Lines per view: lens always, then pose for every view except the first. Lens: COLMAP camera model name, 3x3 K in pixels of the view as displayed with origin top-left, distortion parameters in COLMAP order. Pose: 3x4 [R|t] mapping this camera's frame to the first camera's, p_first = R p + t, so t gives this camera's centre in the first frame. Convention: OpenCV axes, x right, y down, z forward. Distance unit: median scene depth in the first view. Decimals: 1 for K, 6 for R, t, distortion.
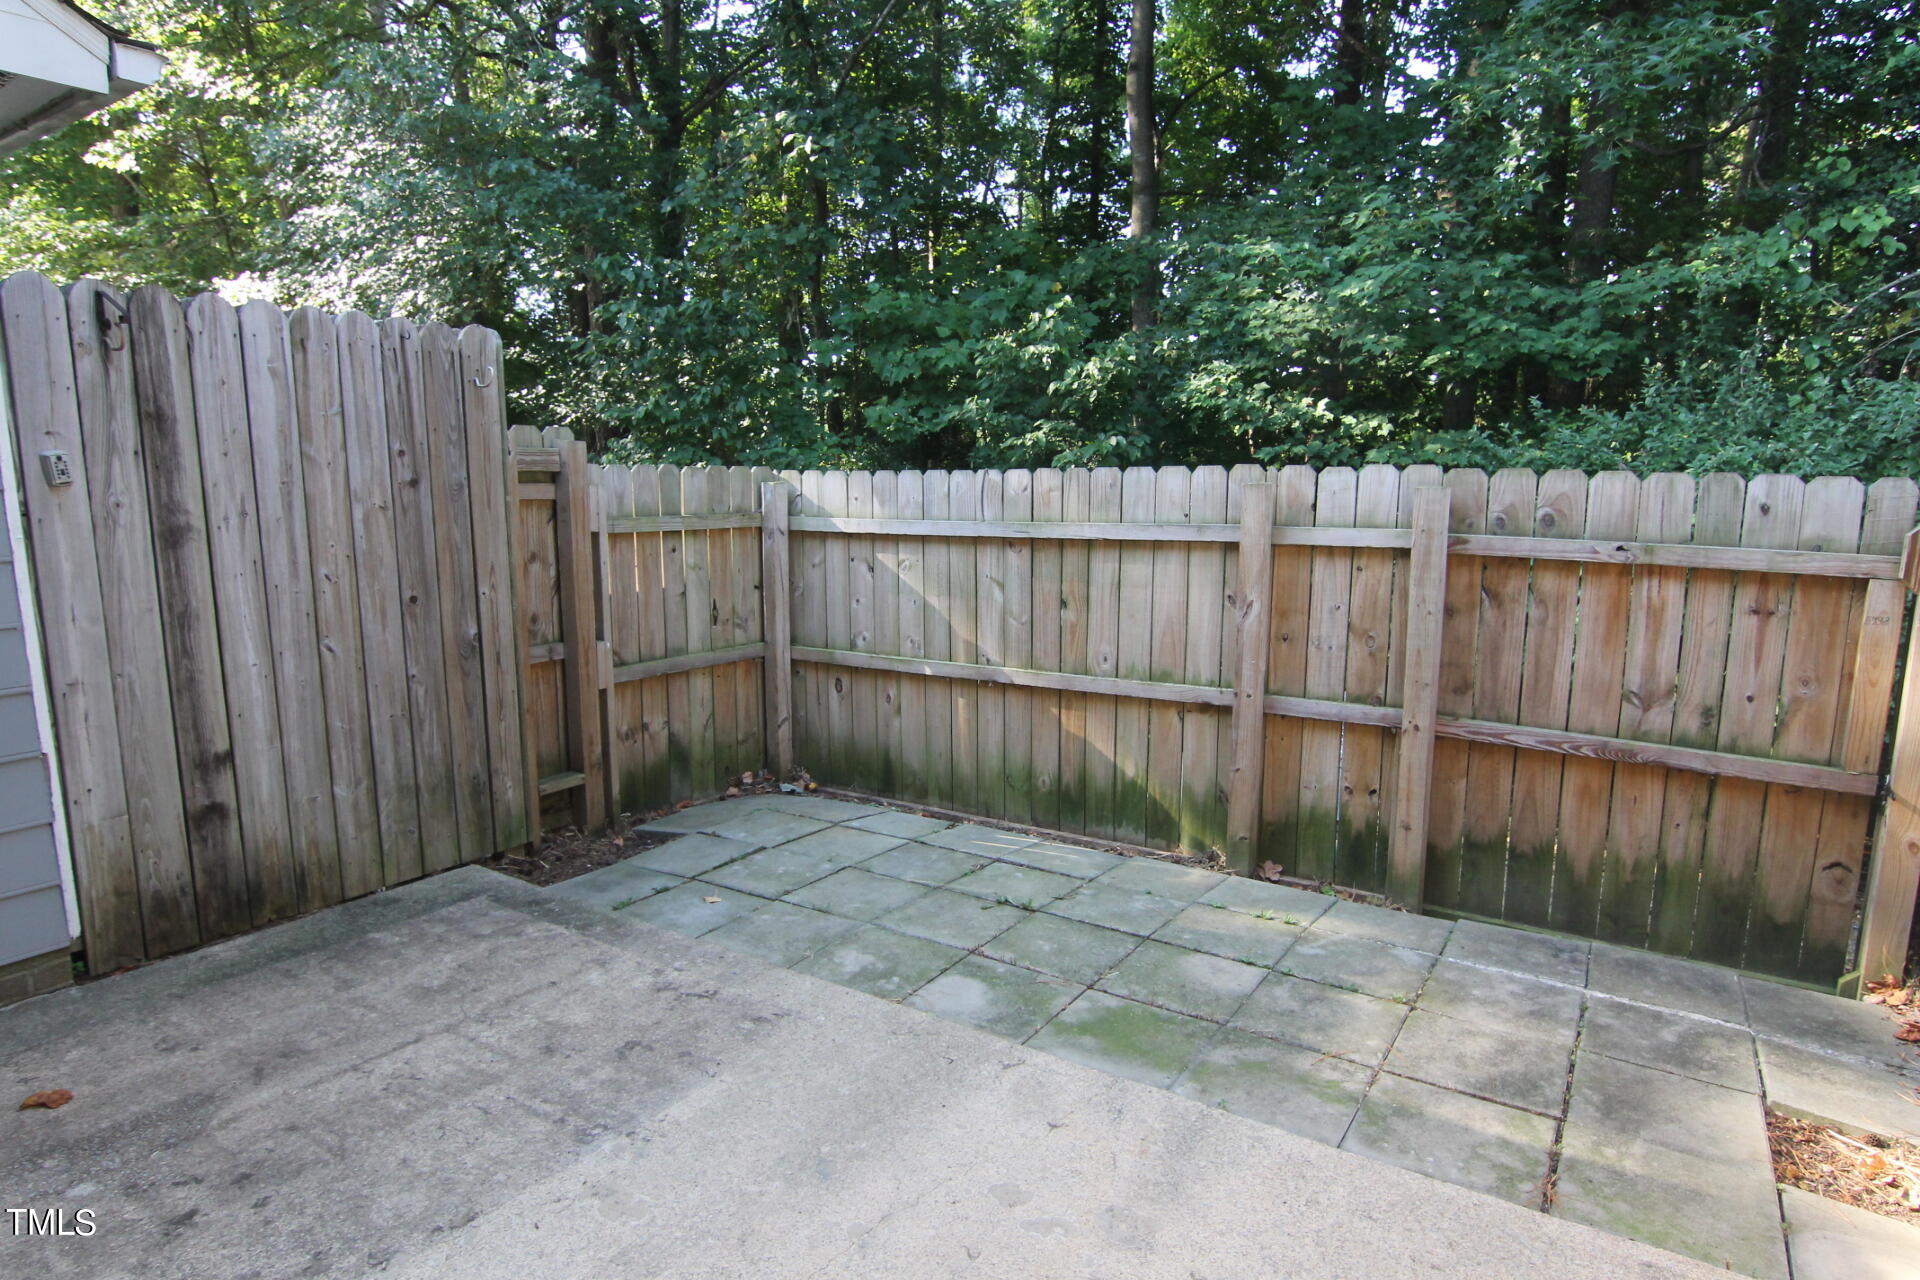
lens RADIAL K [[1094.1, 0, 961.9], [0, 1094.1, 647.8], [0, 0, 1]] dist [-0.020867, -0.001875]
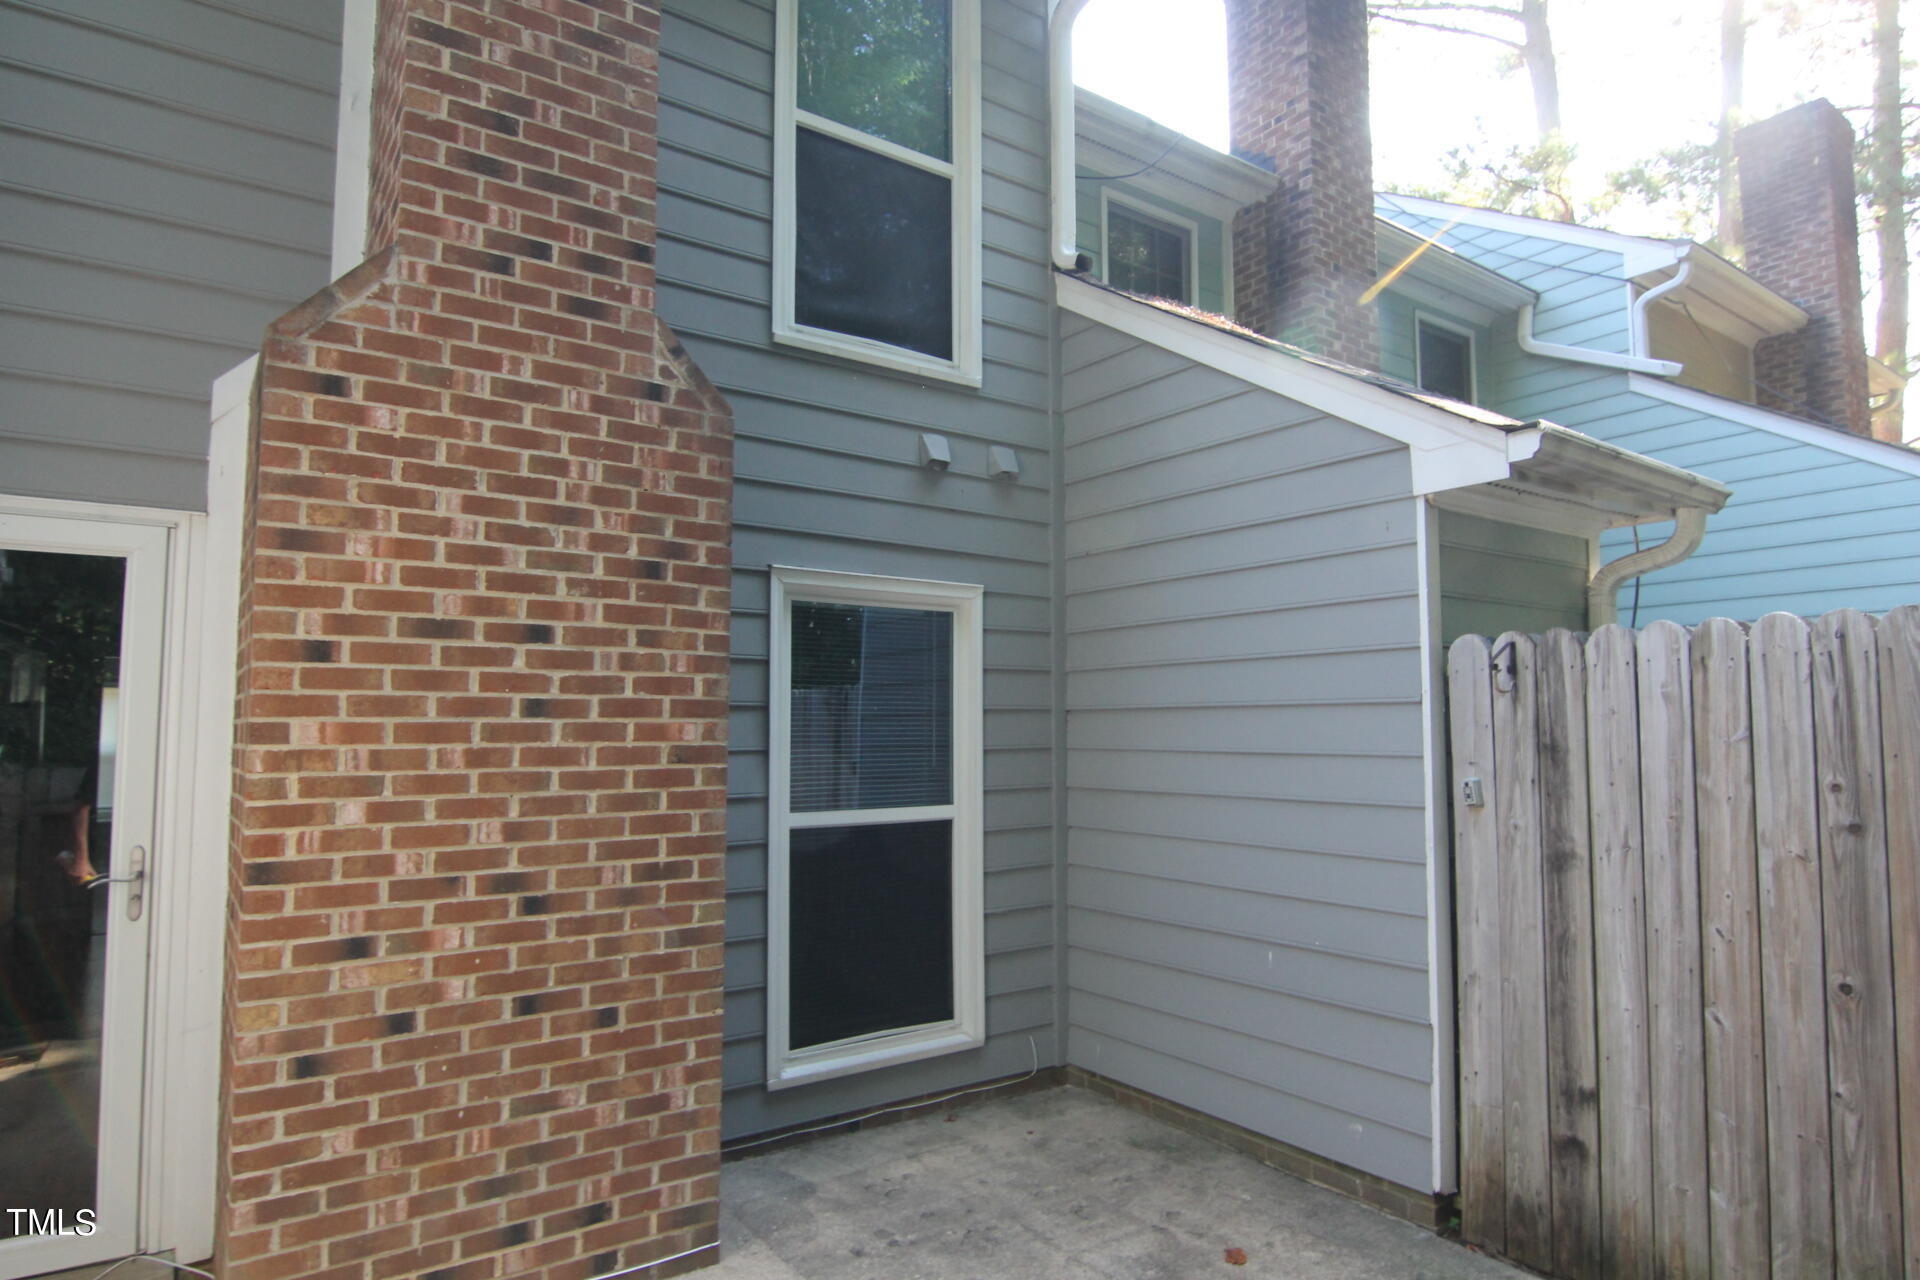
lens RADIAL K [[1094.1, 0, 961.2], [0, 1094.1, 645.5], [0, 0, 1]] dist [-0.020867, -0.001875]
pose [[-0.363537, -0.075109, -0.928547, 0.445442], [-0.146465, 0.988956, -0.022652, -0.191540], [0.919994, 0.127765, -0.370523, 0.793477]]
